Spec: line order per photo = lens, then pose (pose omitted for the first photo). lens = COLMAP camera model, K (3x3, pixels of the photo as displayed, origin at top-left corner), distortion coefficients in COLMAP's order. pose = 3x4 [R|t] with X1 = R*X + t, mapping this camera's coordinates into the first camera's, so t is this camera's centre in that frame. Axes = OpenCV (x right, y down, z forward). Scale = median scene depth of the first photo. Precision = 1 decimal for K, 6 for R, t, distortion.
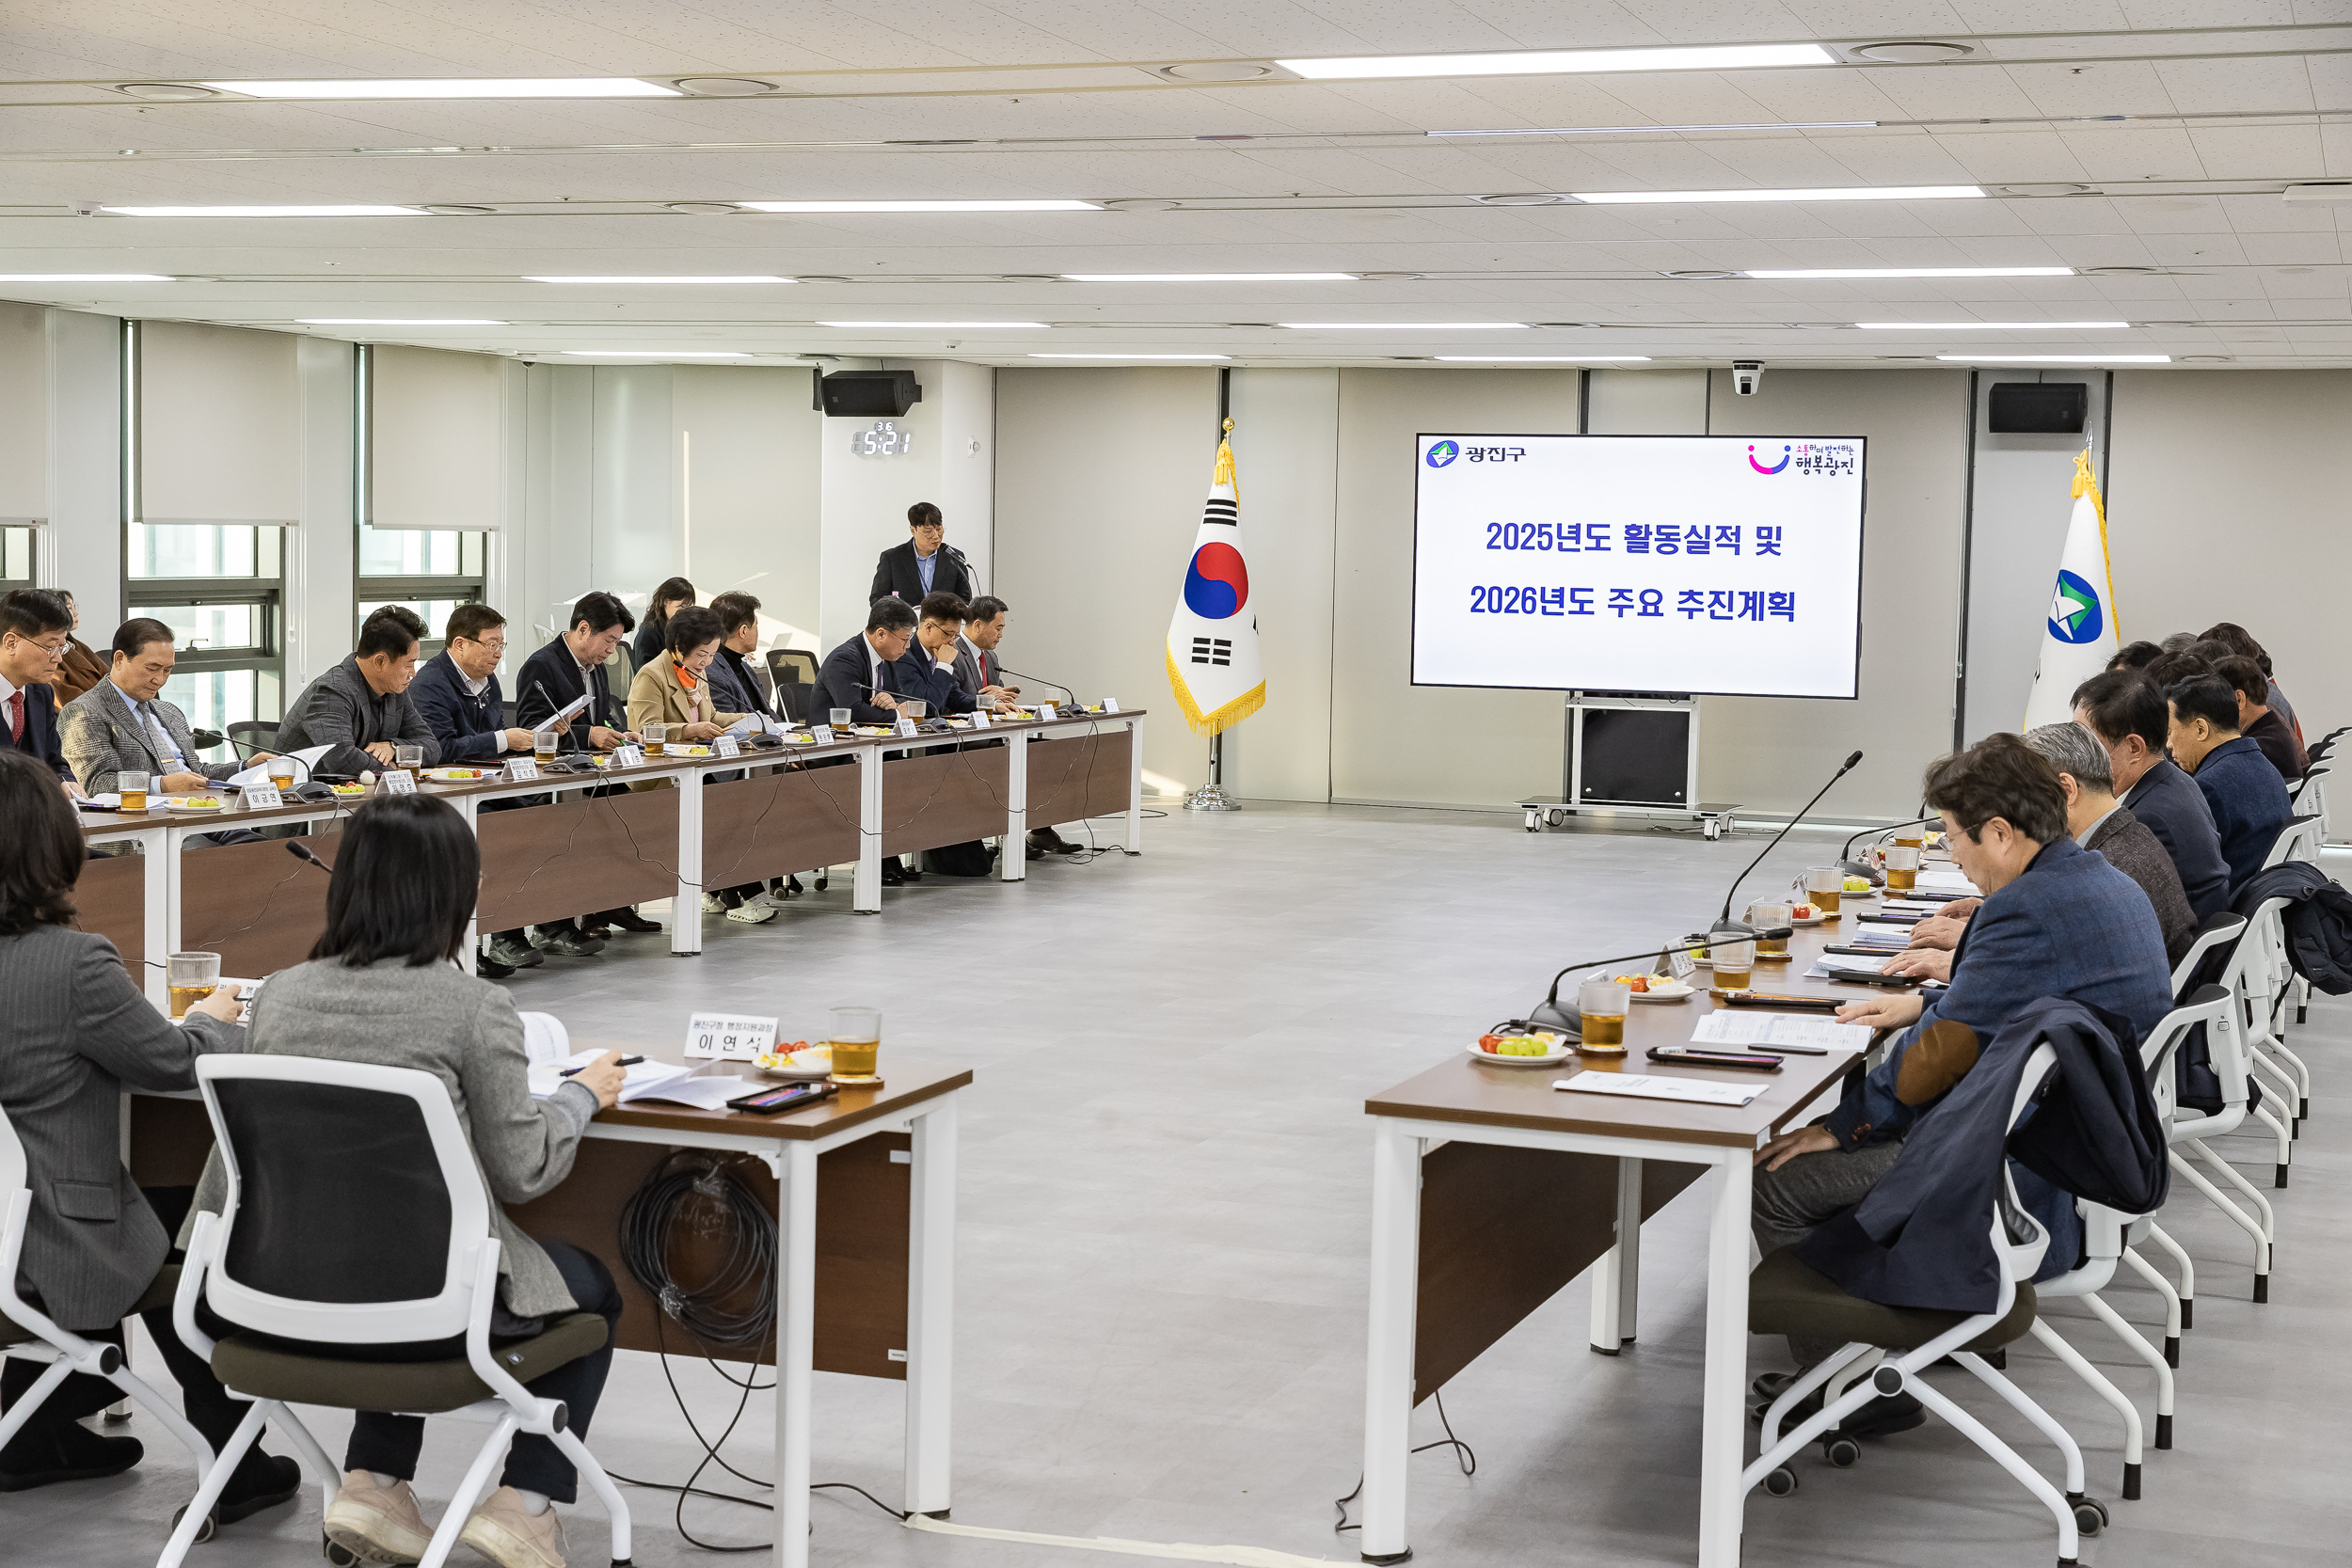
lens RADIAL K [[3457.0, 0, 1181.8], [0, 3457.0, 787.1], [0, 0, 1]] dist [0.041961, 0.024143]
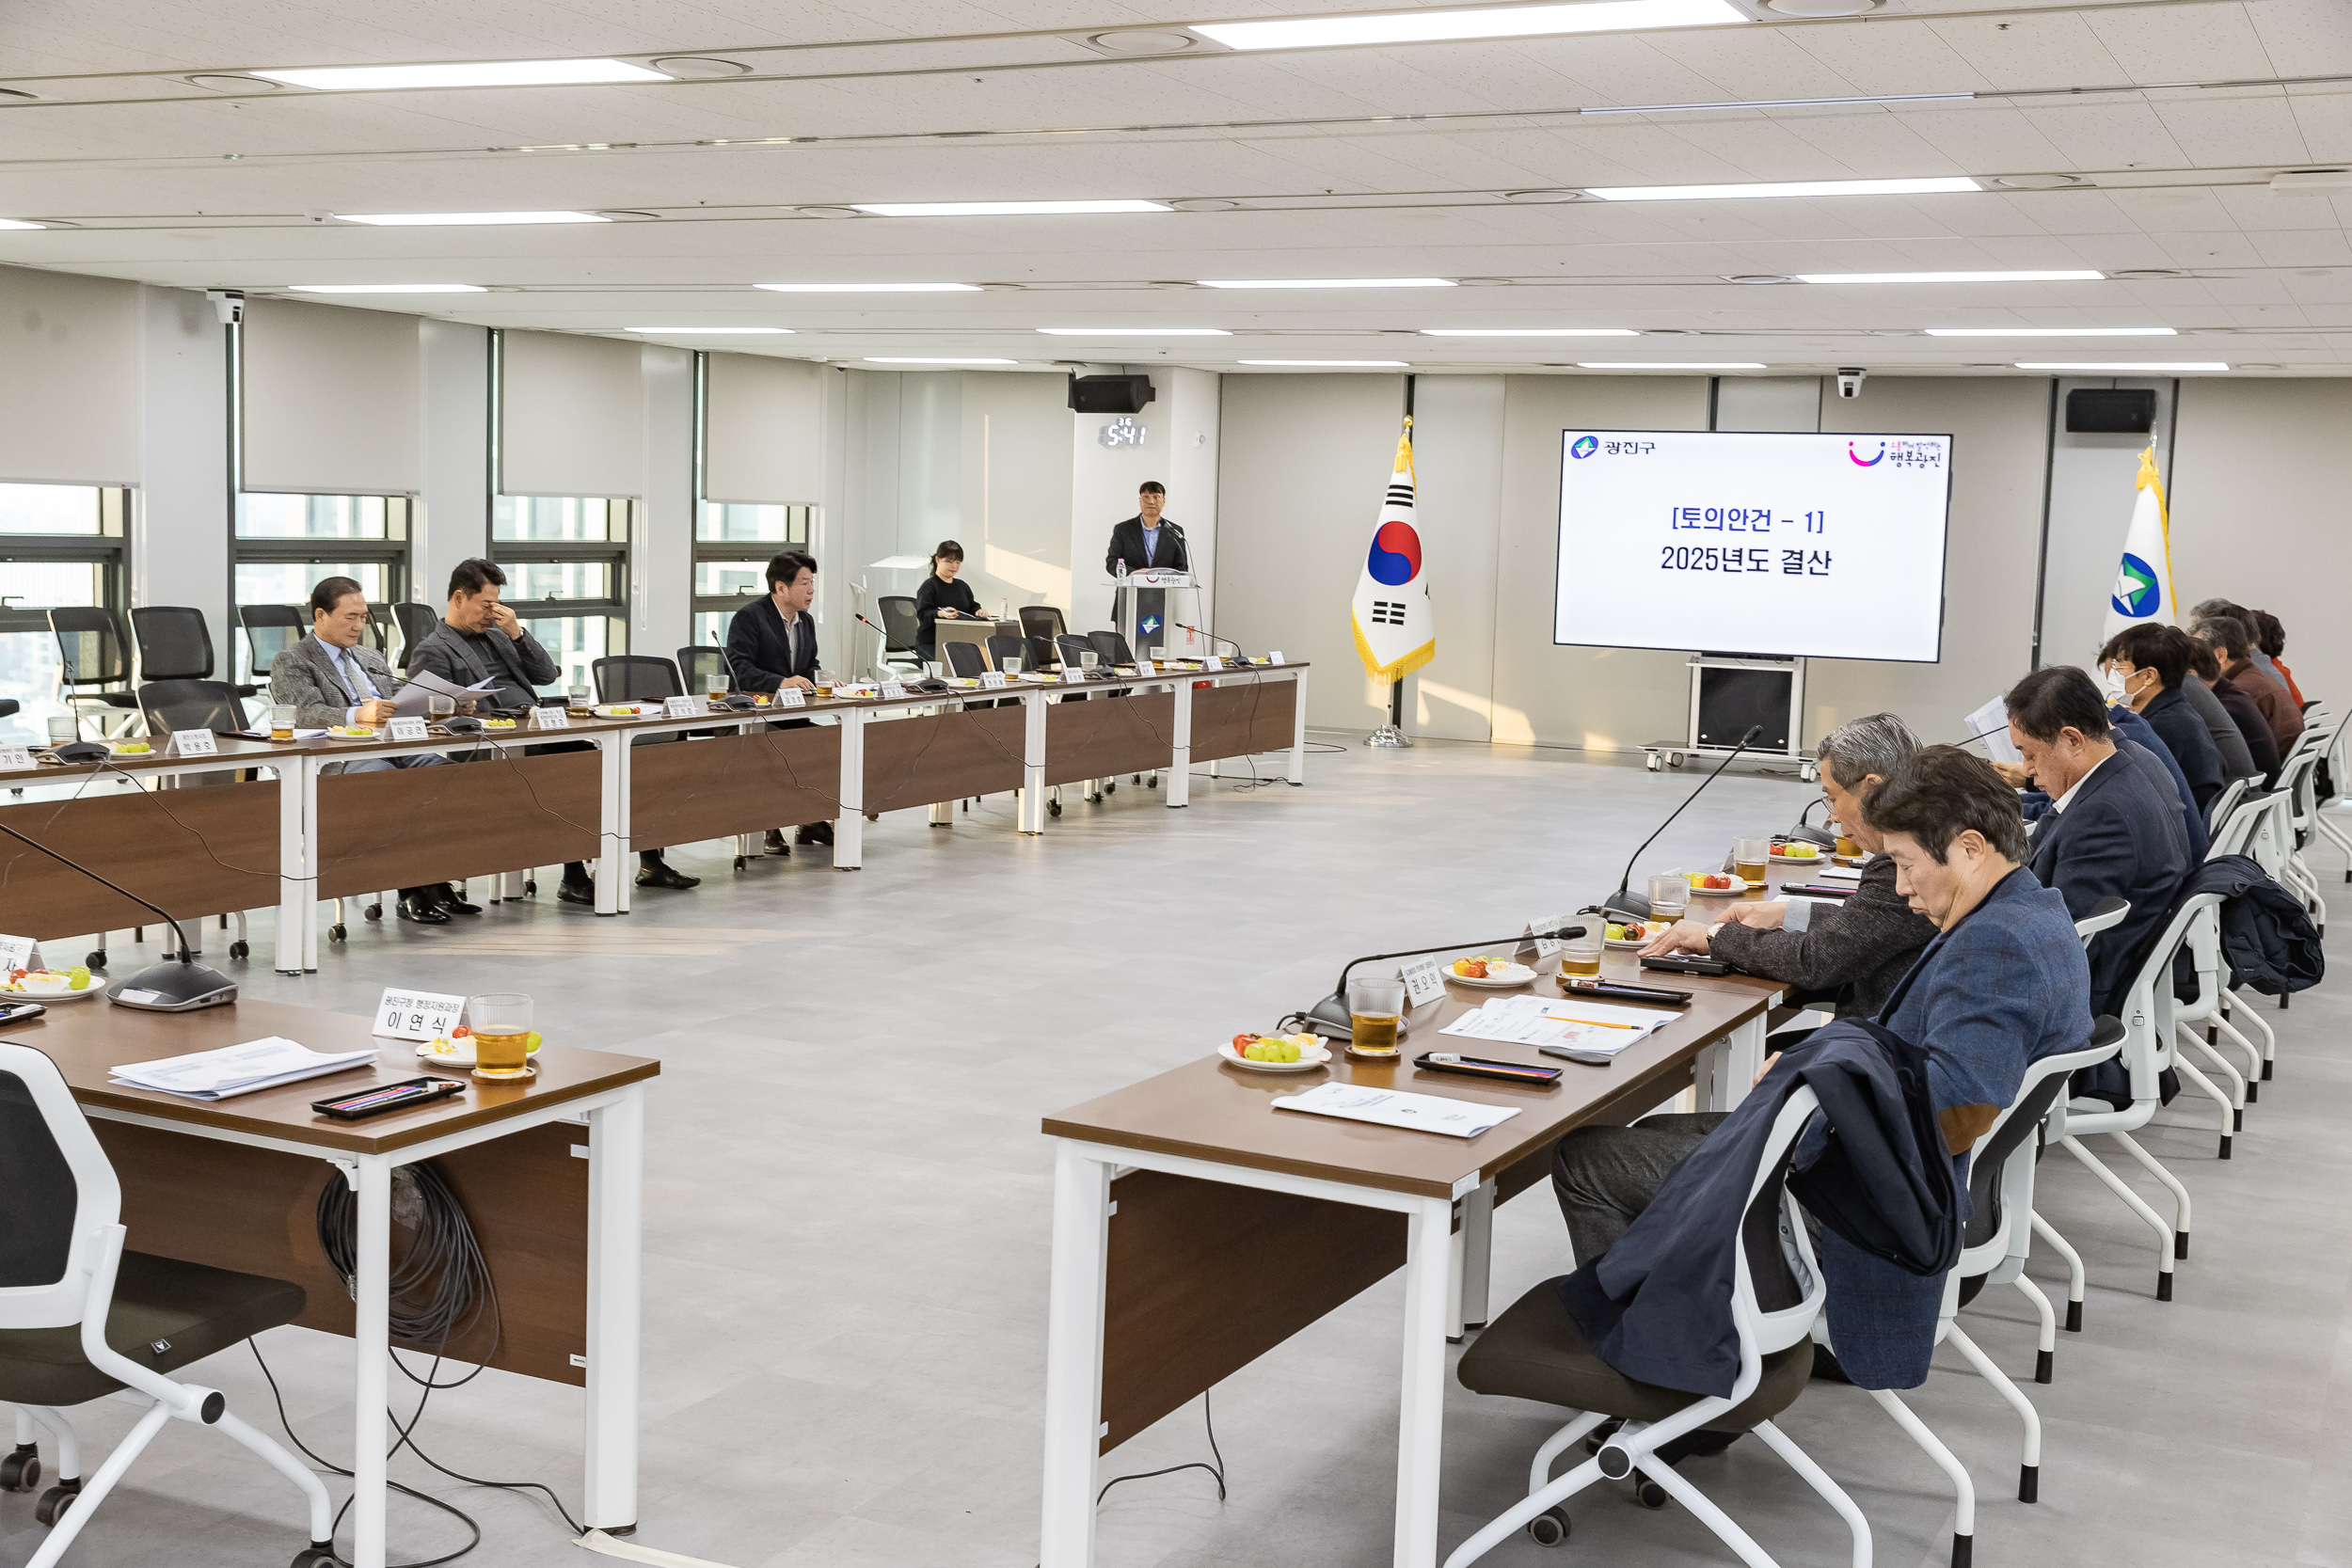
lens RADIAL K [[2650.5, 0, 1173.3], [0, 2650.5, 788.3], [0, 0, 1]] dist [0.011556, 0.033683]
pose [[0.992712, 0.023192, -0.118258, 0.051872], [-0.019854, 0.999373, 0.029329, -0.005015], [0.118864, -0.026768, 0.992550, 0.100304]]
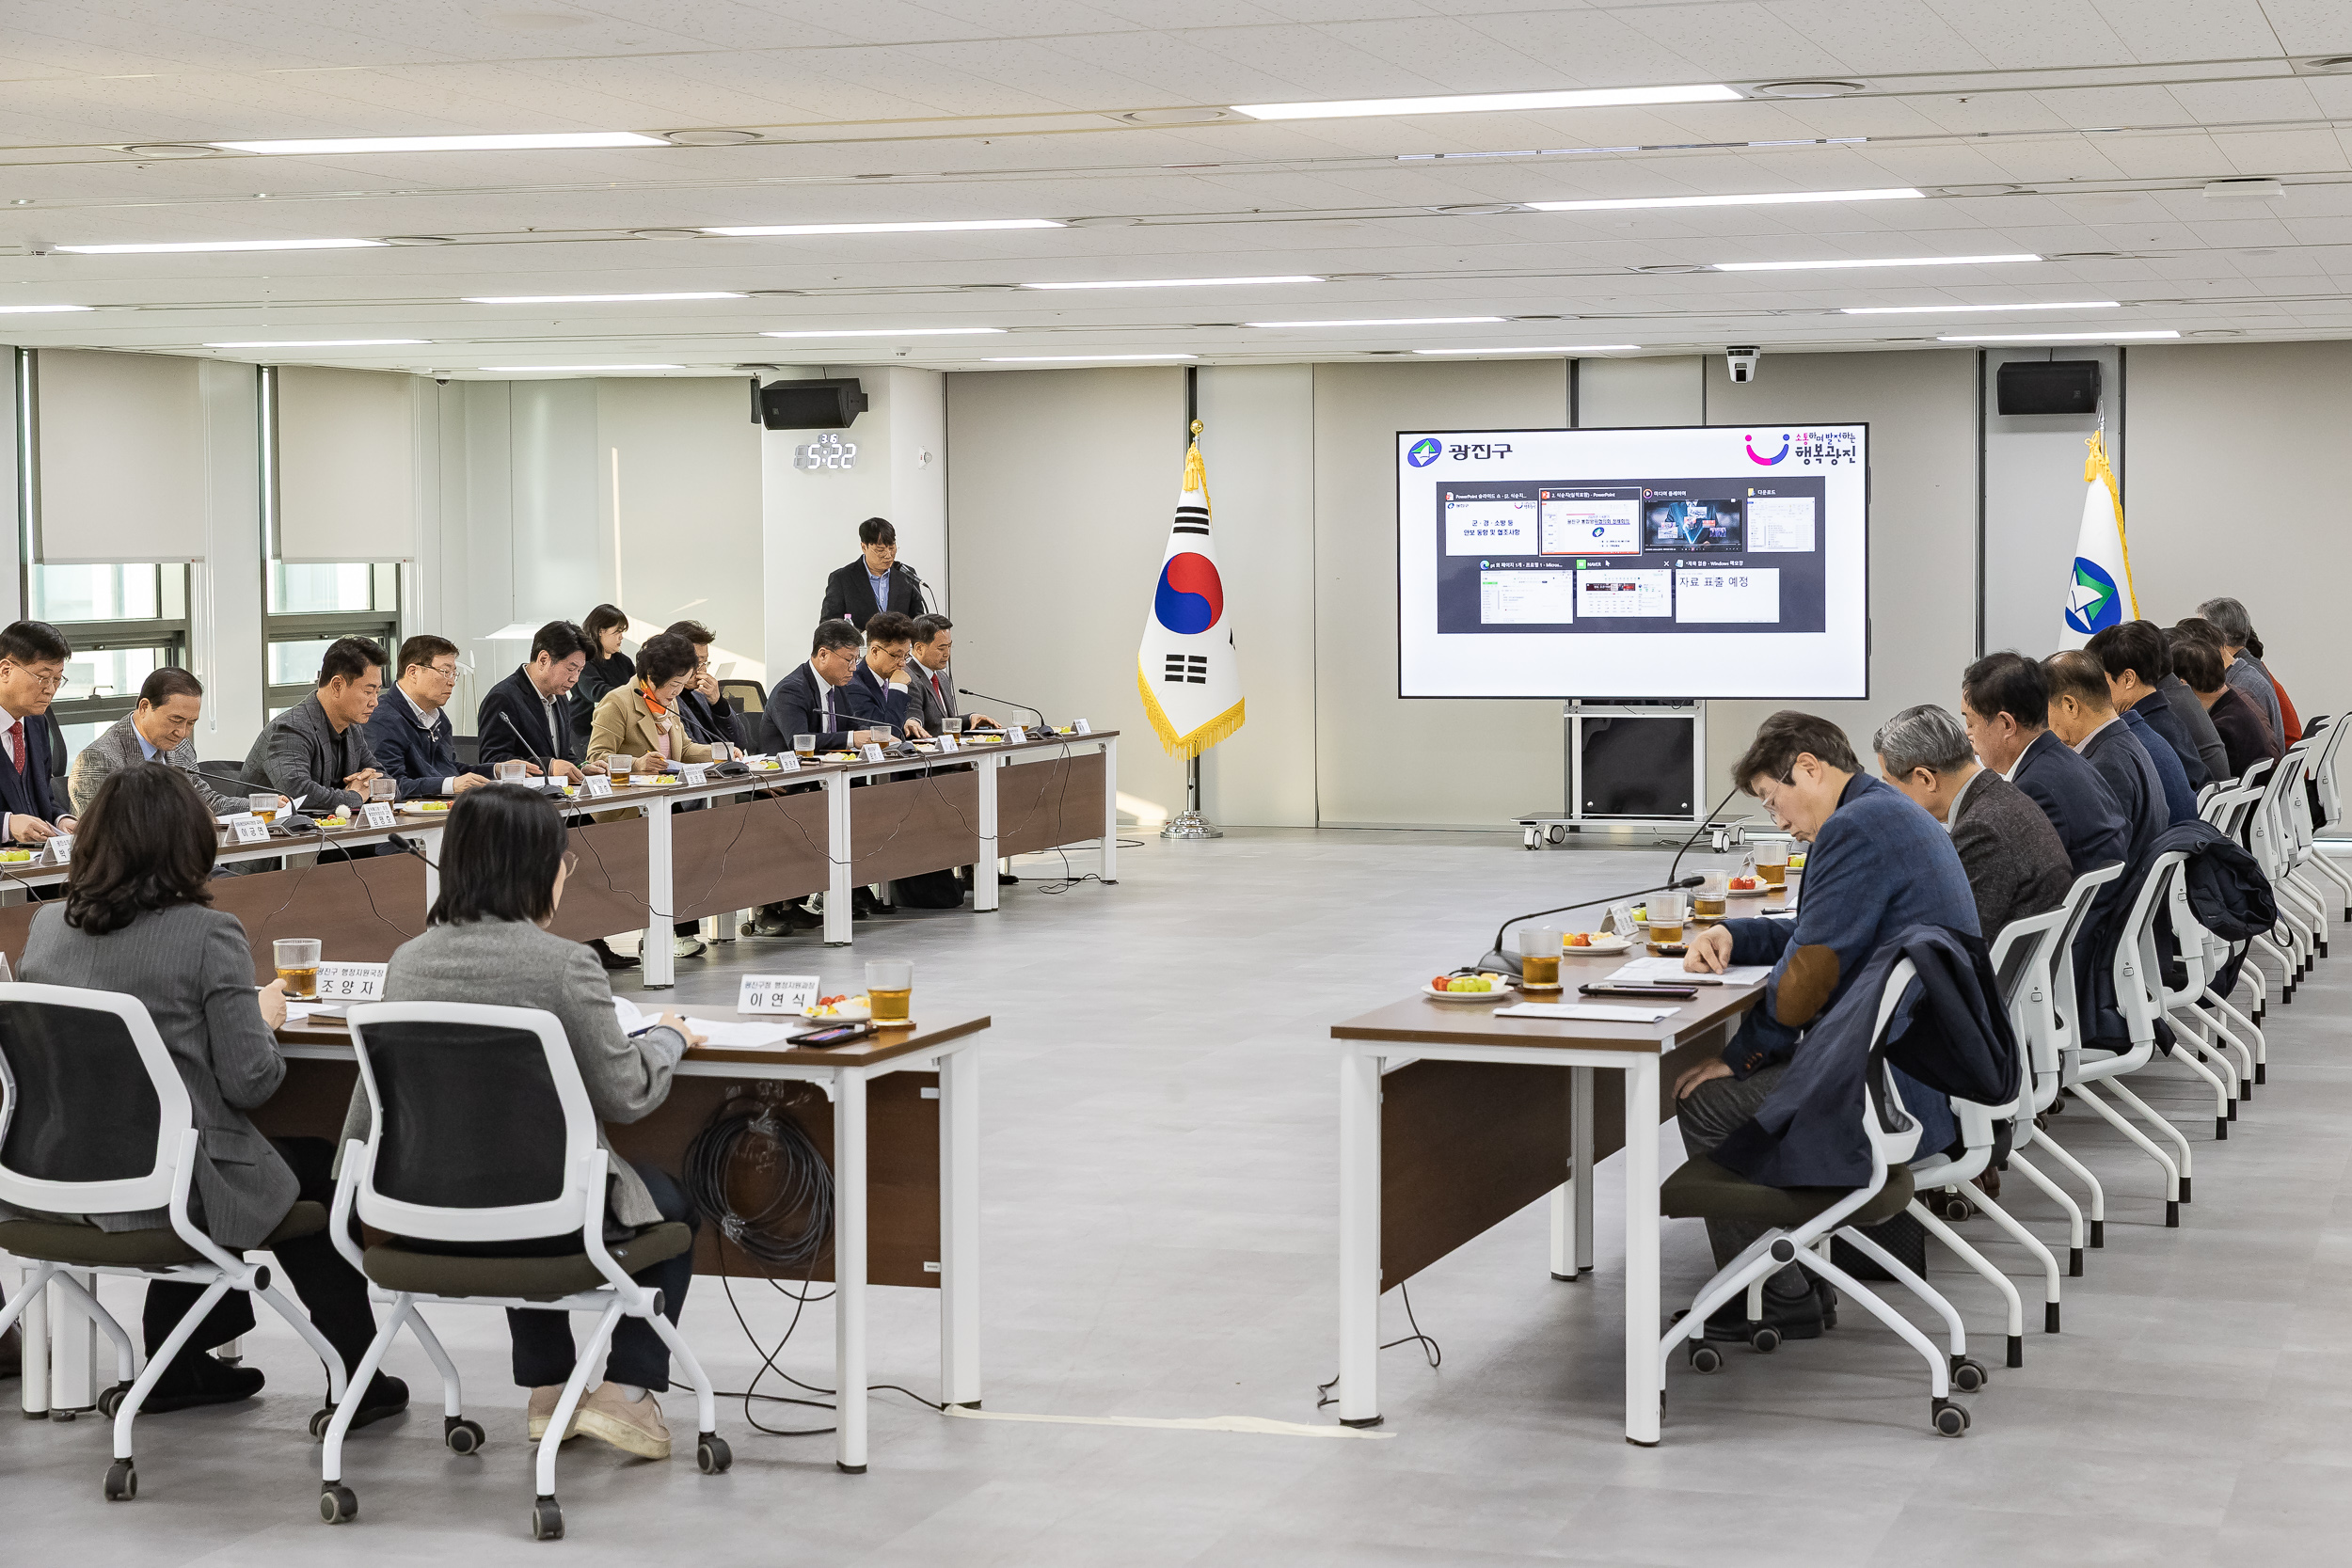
lens RADIAL K [[4046.2, 0, 1257.4], [0, 4046.2, 741.0], [0, 0, 1]] dist [0.057074, 0.045057]
pose [[0.999244, -0.028898, 0.026014, -0.001369], [0.029516, 0.999283, -0.023716, 0.008081], [-0.025310, 0.024466, 0.999380, -0.113696]]
